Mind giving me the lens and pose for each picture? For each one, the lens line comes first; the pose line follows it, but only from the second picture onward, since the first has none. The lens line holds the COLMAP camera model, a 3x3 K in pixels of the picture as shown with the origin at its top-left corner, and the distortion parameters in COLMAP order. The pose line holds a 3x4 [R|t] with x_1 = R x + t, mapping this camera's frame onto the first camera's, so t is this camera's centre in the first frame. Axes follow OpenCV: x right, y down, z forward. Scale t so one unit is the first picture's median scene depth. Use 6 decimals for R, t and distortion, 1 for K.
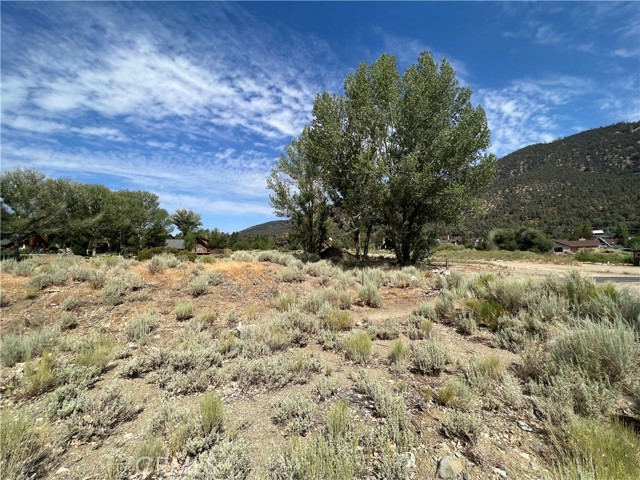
lens RADIAL K [[255.3, 0, 316.6], [0, 255.3, 240.8], [0, 0, 1]] dist [-0.002153, -0.000297]
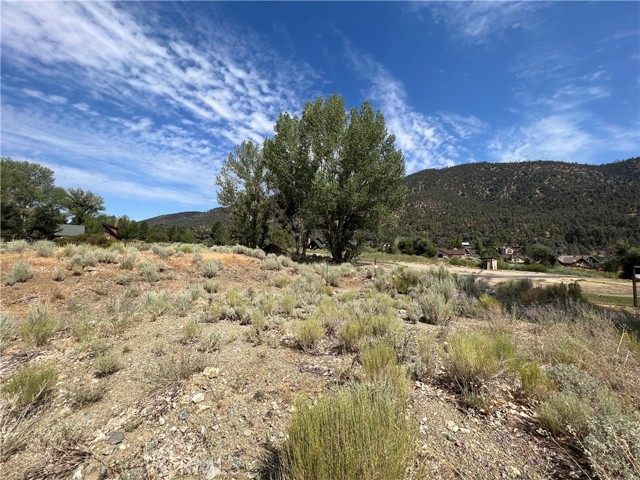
lens RADIAL K [[255.3, 0, 317.2], [0, 255.3, 241.6], [0, 0, 1]] dist [-0.002153, -0.000297]
pose [[0.951814, 0.059077, 0.300931, -0.103041], [-0.062291, 0.998057, 0.001089, -0.000820], [-0.300282, -0.019782, 0.953645, -0.119189]]
